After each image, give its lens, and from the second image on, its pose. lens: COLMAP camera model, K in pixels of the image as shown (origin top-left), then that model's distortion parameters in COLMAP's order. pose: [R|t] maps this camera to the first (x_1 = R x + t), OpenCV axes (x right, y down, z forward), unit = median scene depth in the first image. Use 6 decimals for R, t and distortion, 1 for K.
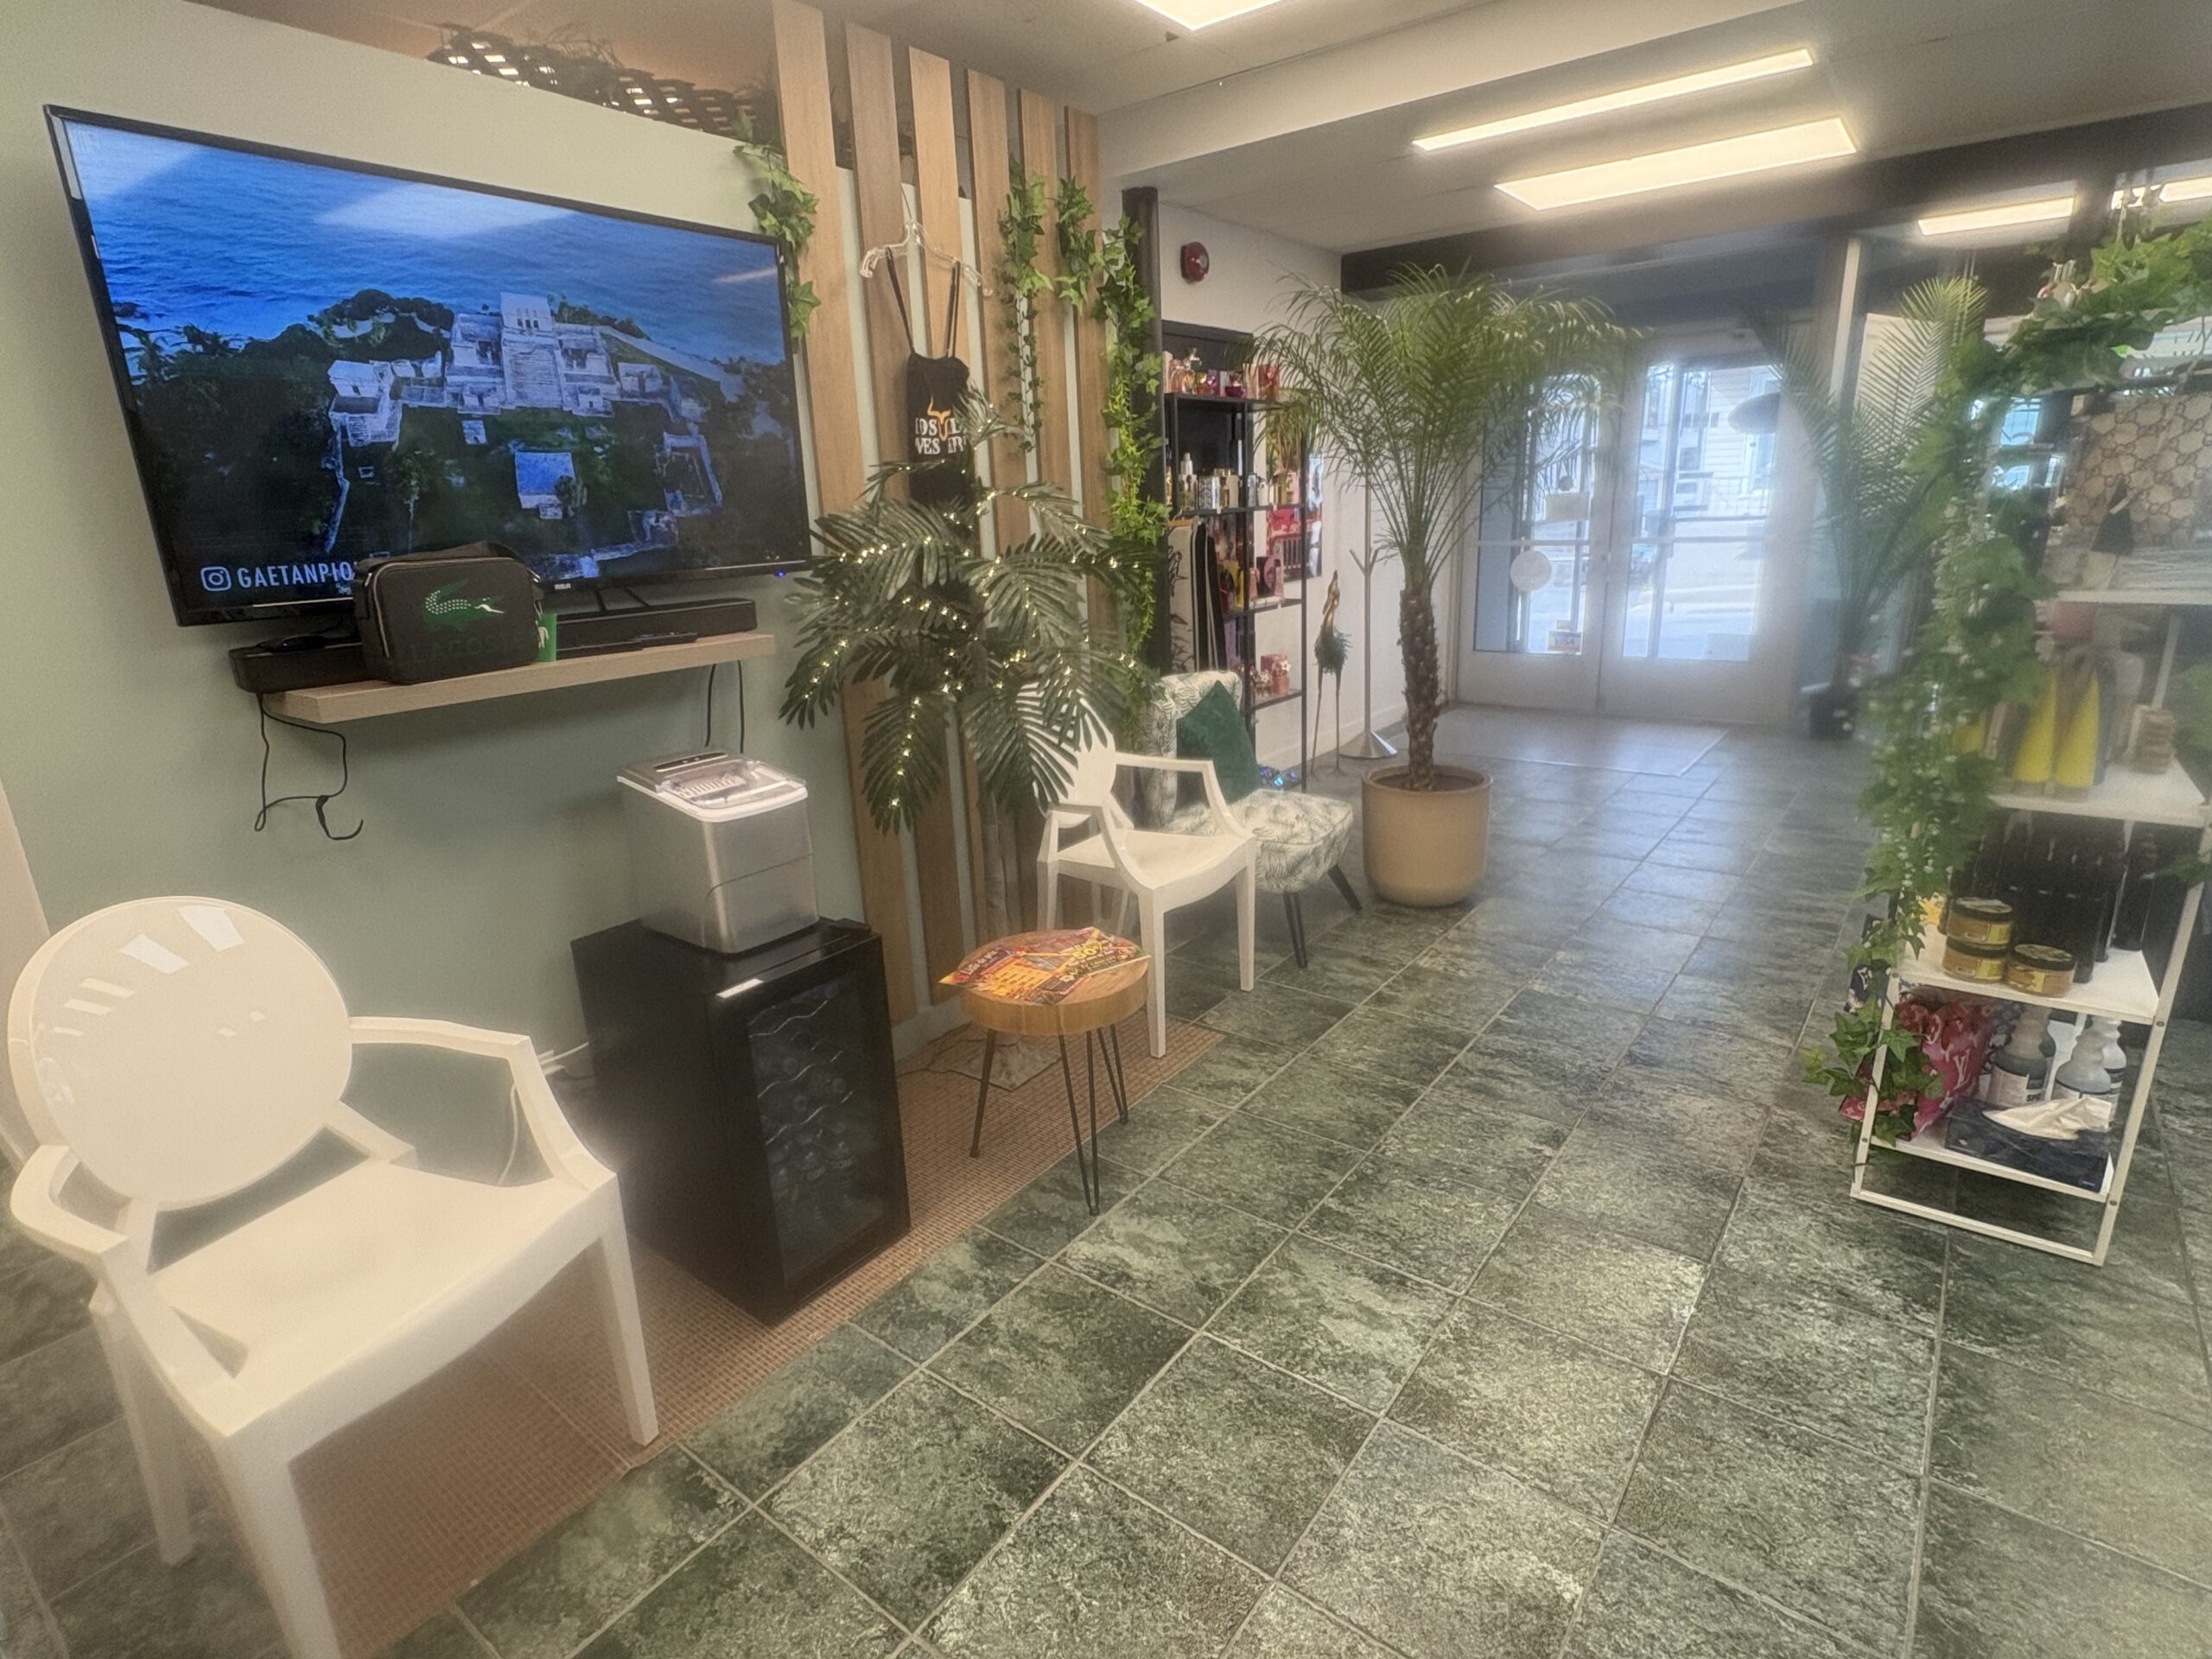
lens RADIAL K [[1128.5, 0, 1110.0], [0, 1128.5, 829.0], [0, 0, 1]] dist [-0.003492, -0.000887]
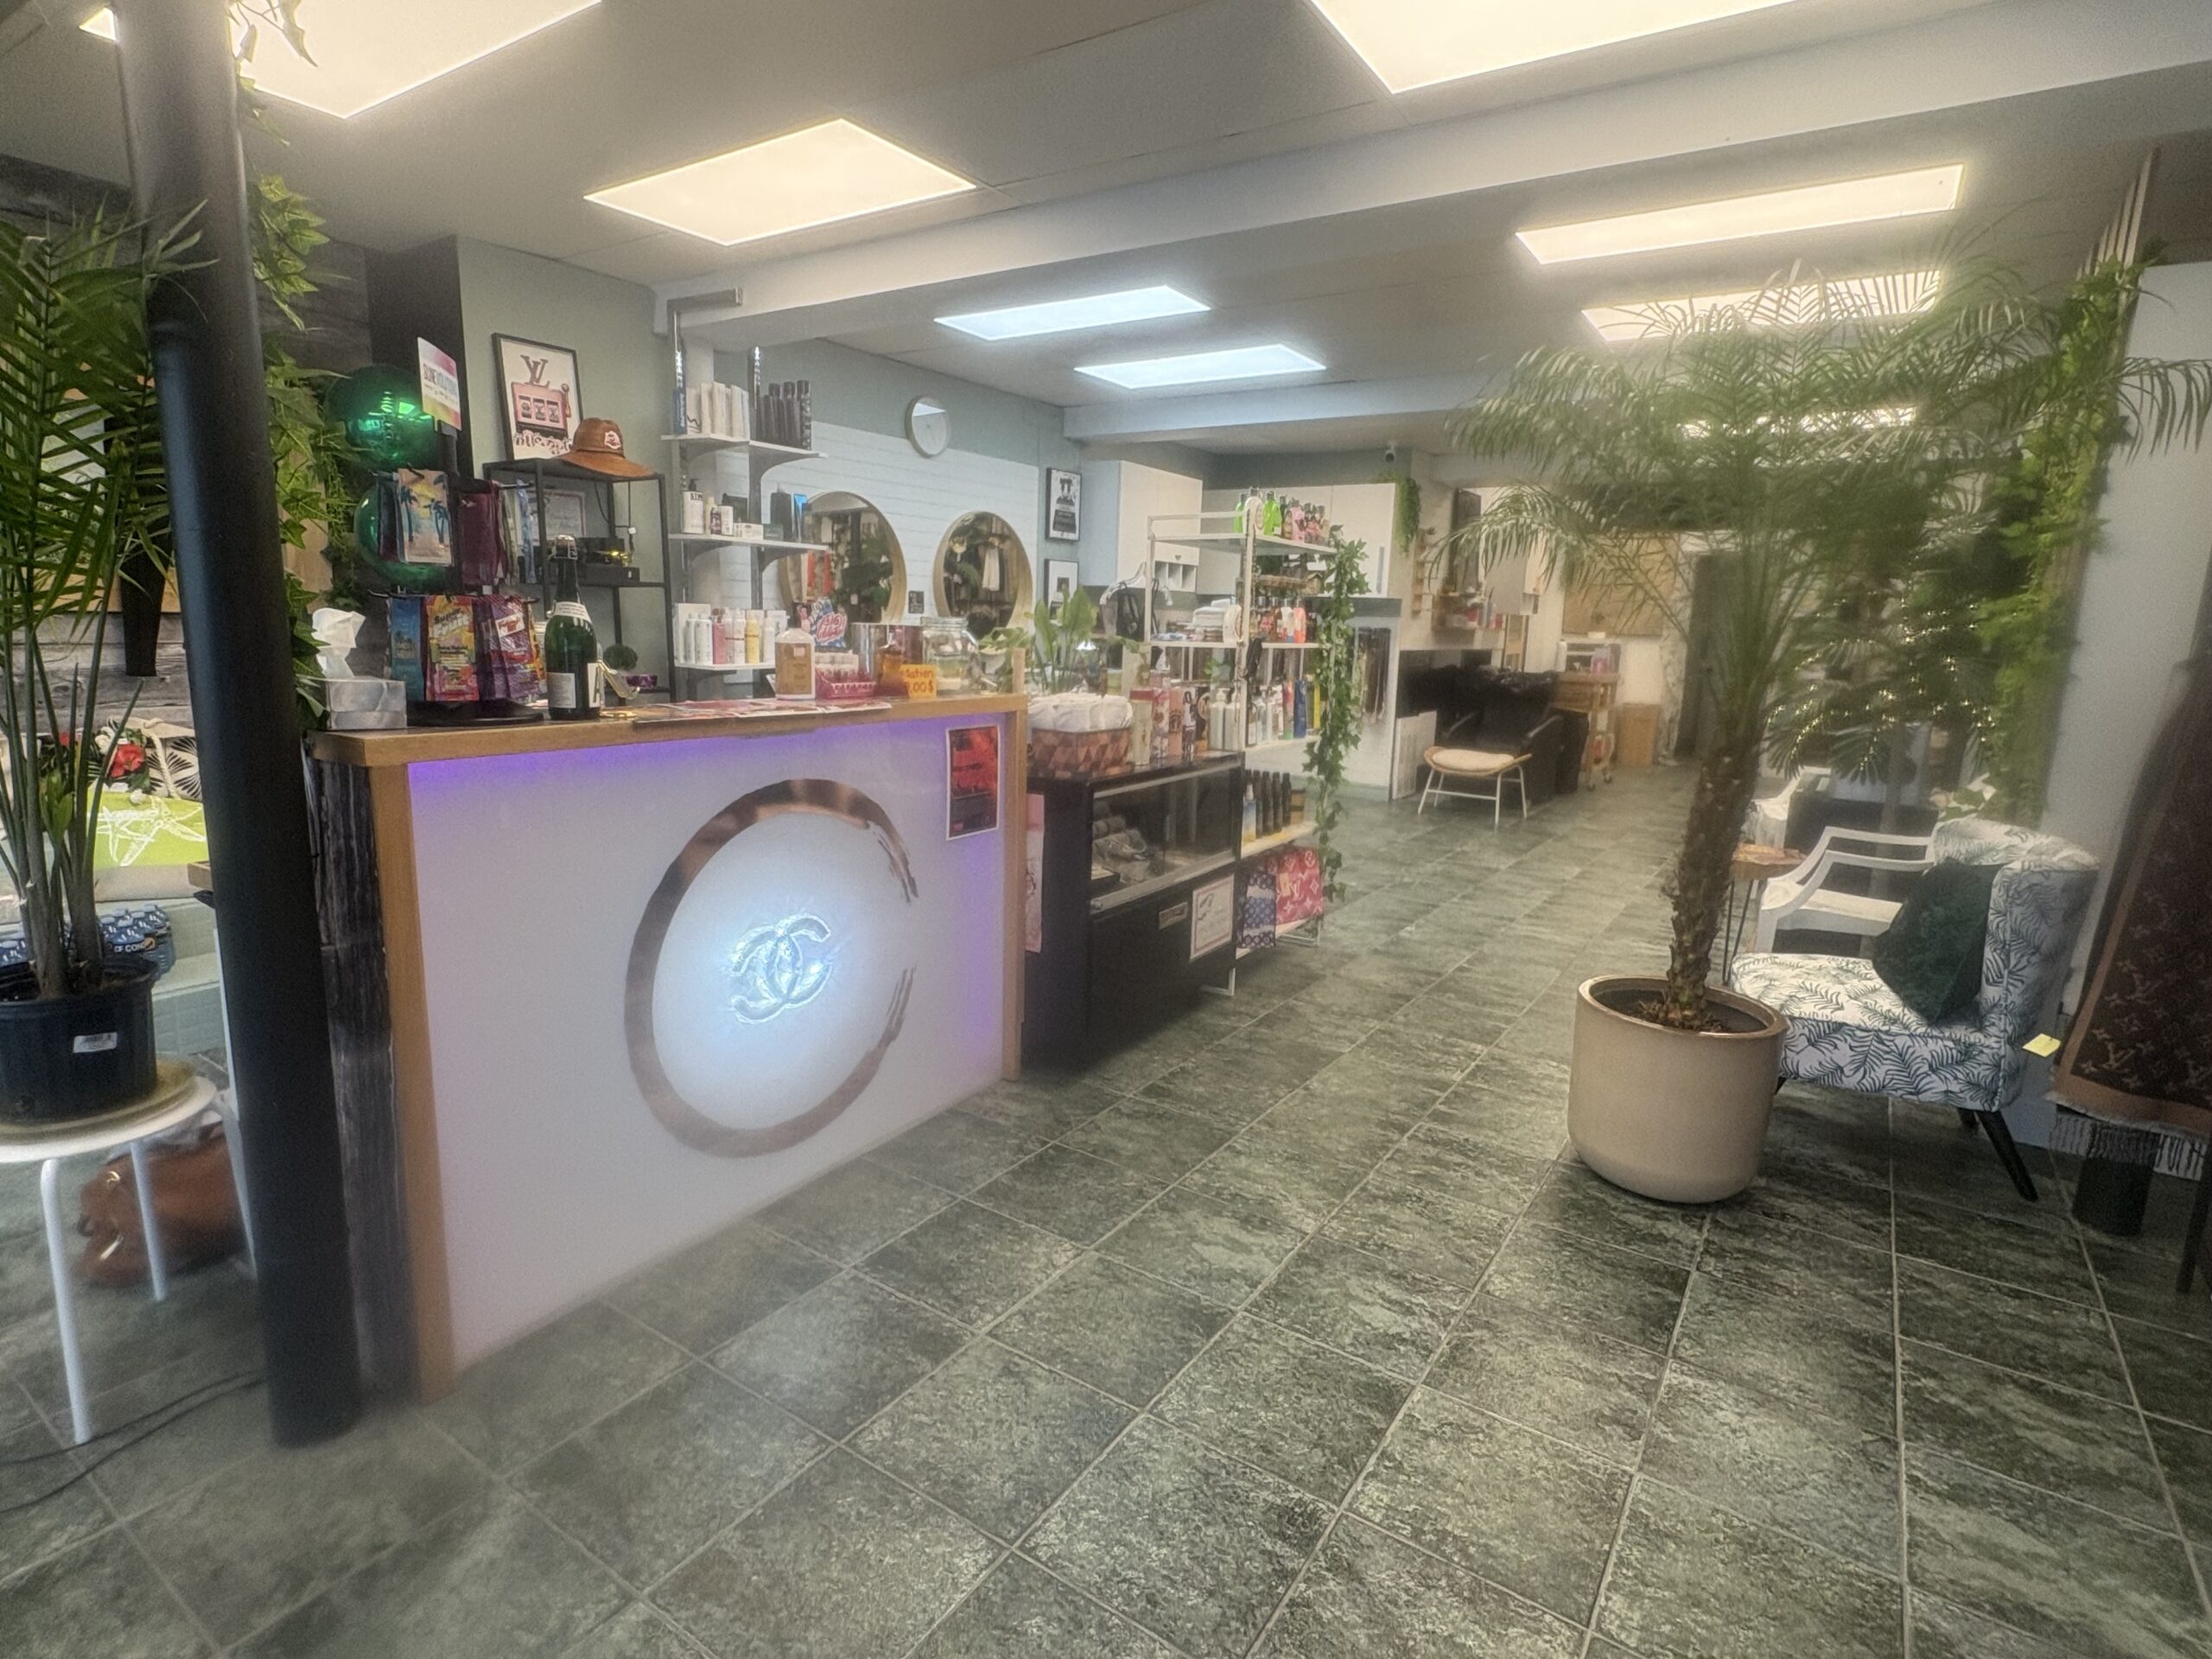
lens RADIAL K [[1128.5, 0, 1105.3], [0, 1128.5, 822.9], [0, 0, 1]] dist [-0.003492, -0.000887]
pose [[-0.998220, 0.026102, -0.053618, 1.264791], [-0.000934, 0.892167, 0.451705, -0.864112], [0.059626, 0.450951, -0.890555, 2.963418]]
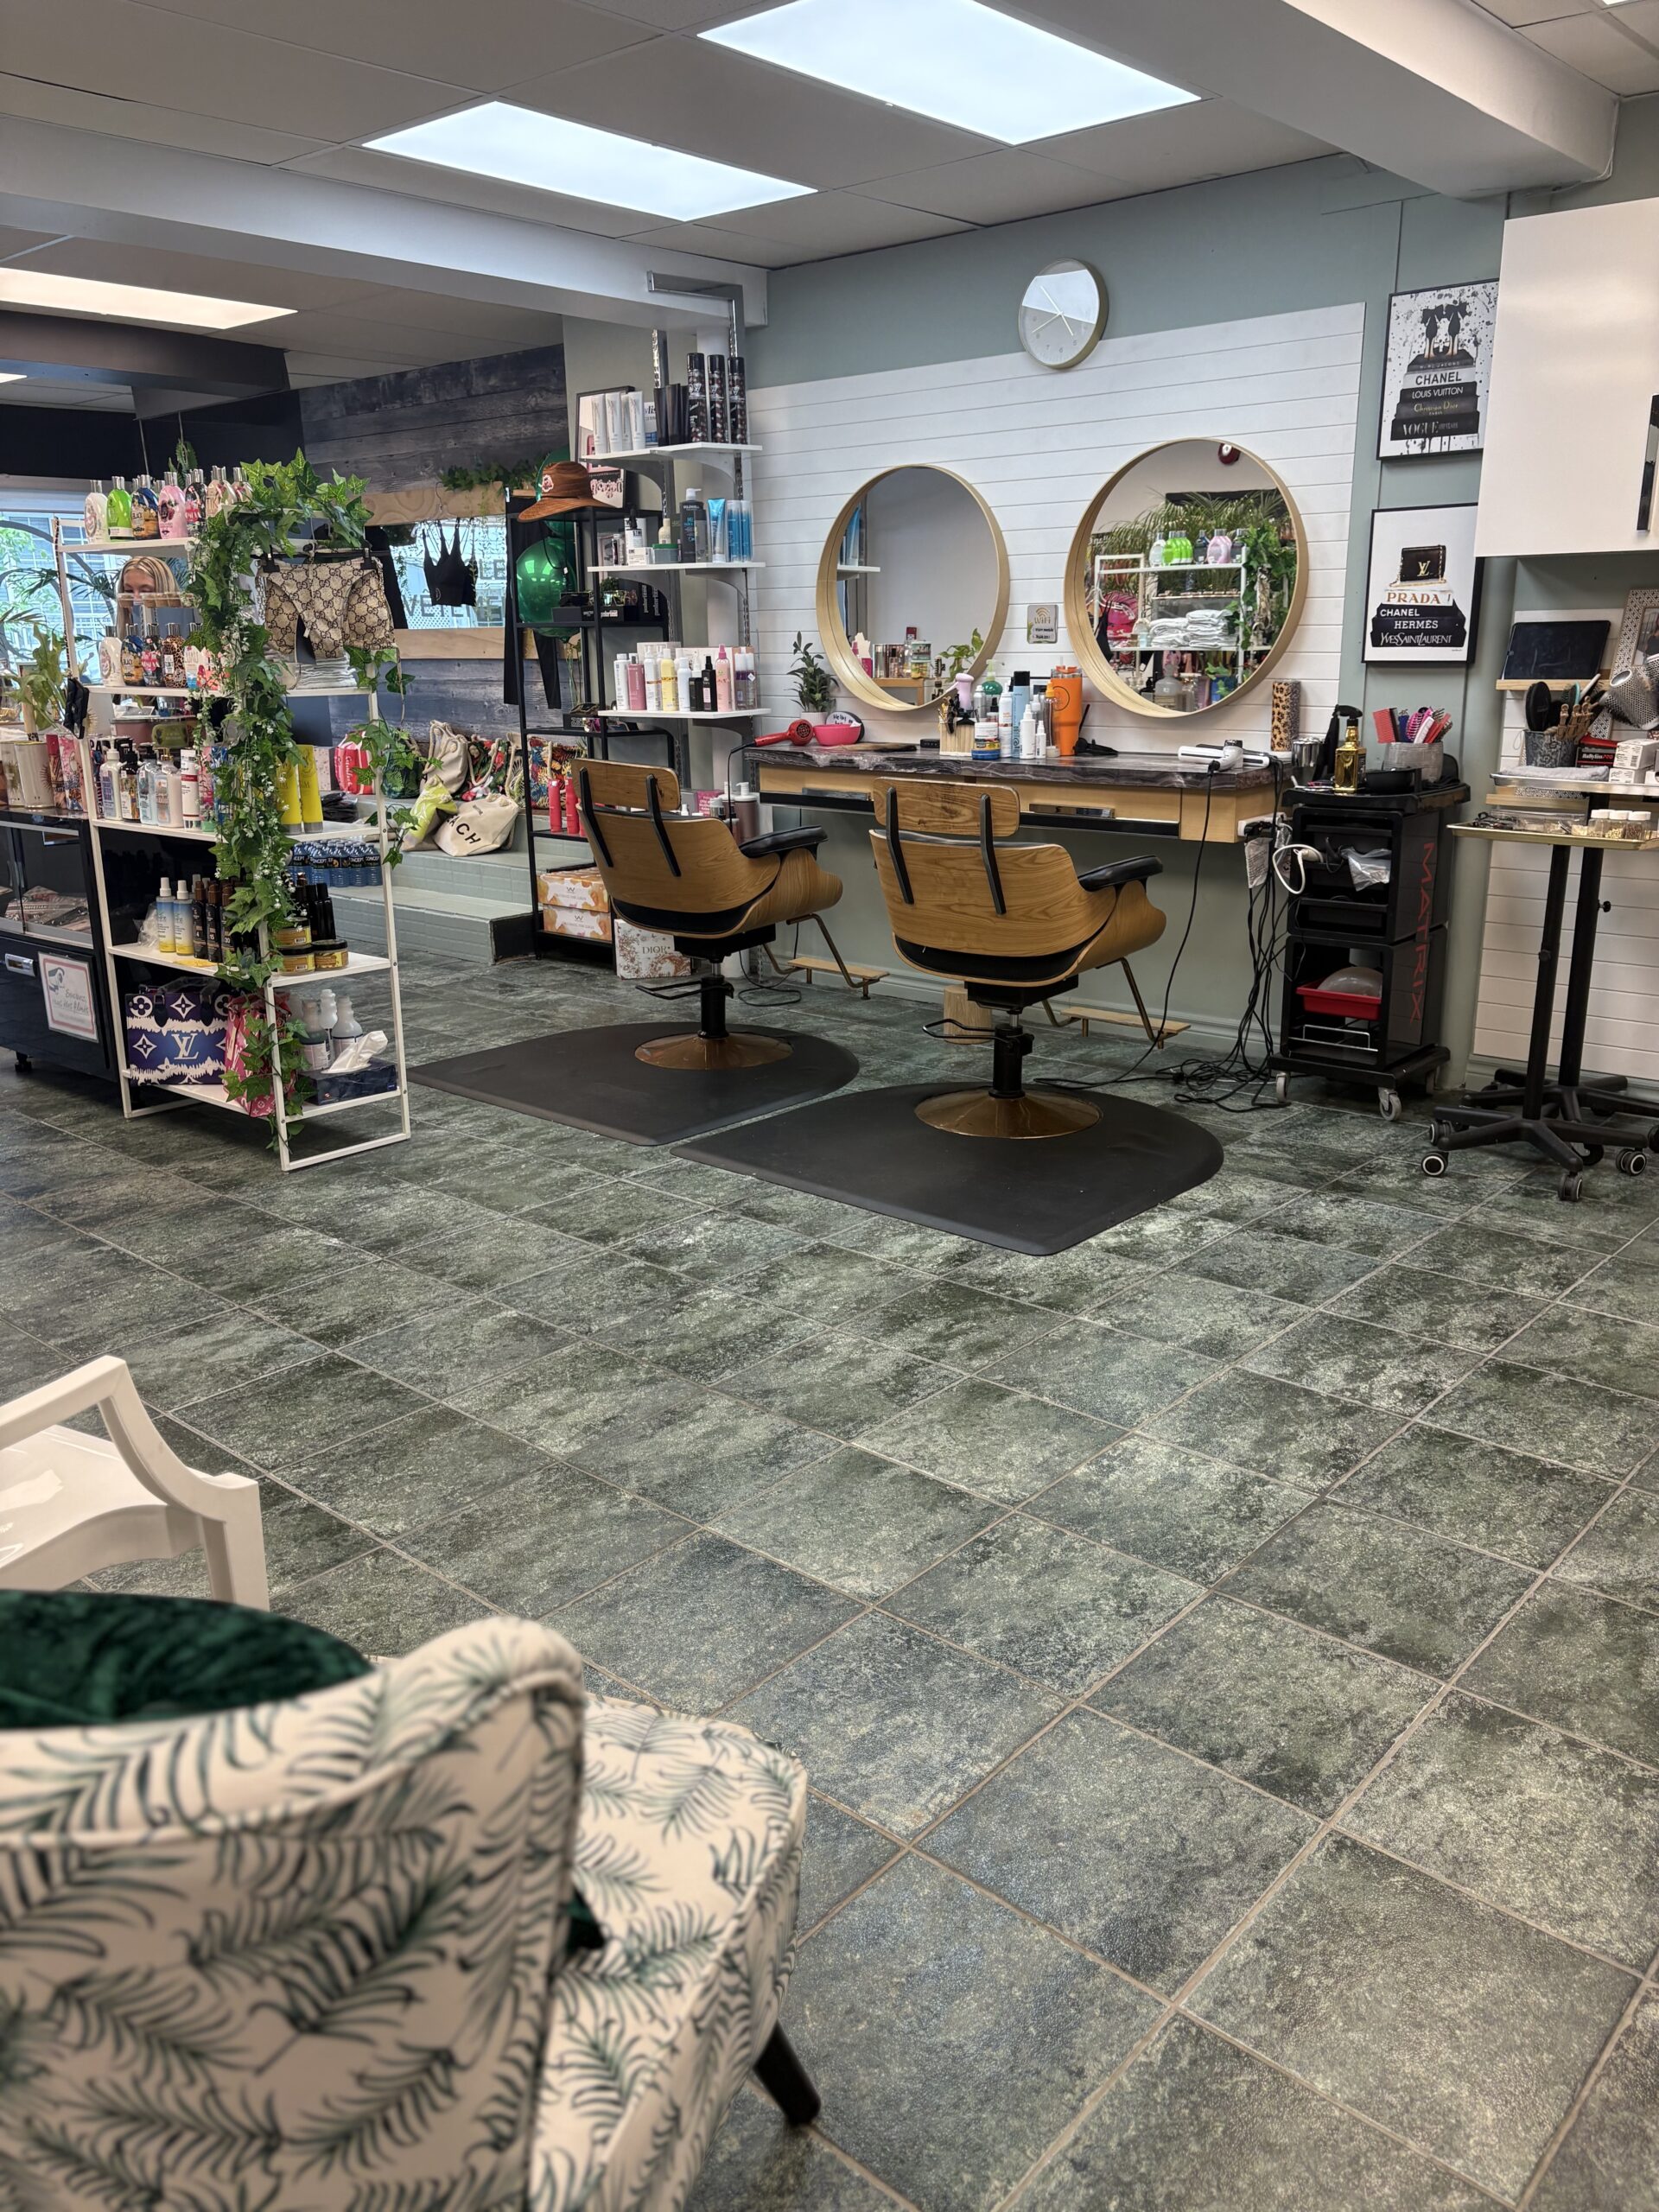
lens RADIAL K [[1687.6, 0, 831.9], [0, 1687.6, 1108.3], [0, 0, 1]] dist [0.008000, 0.001688]
pose [[0.069093, -0.236775, 0.969105, -1.261970], [0.288953, 0.934535, 0.207727, 0.044330], [-0.954847, 0.265673, 0.132987, 0.146344]]
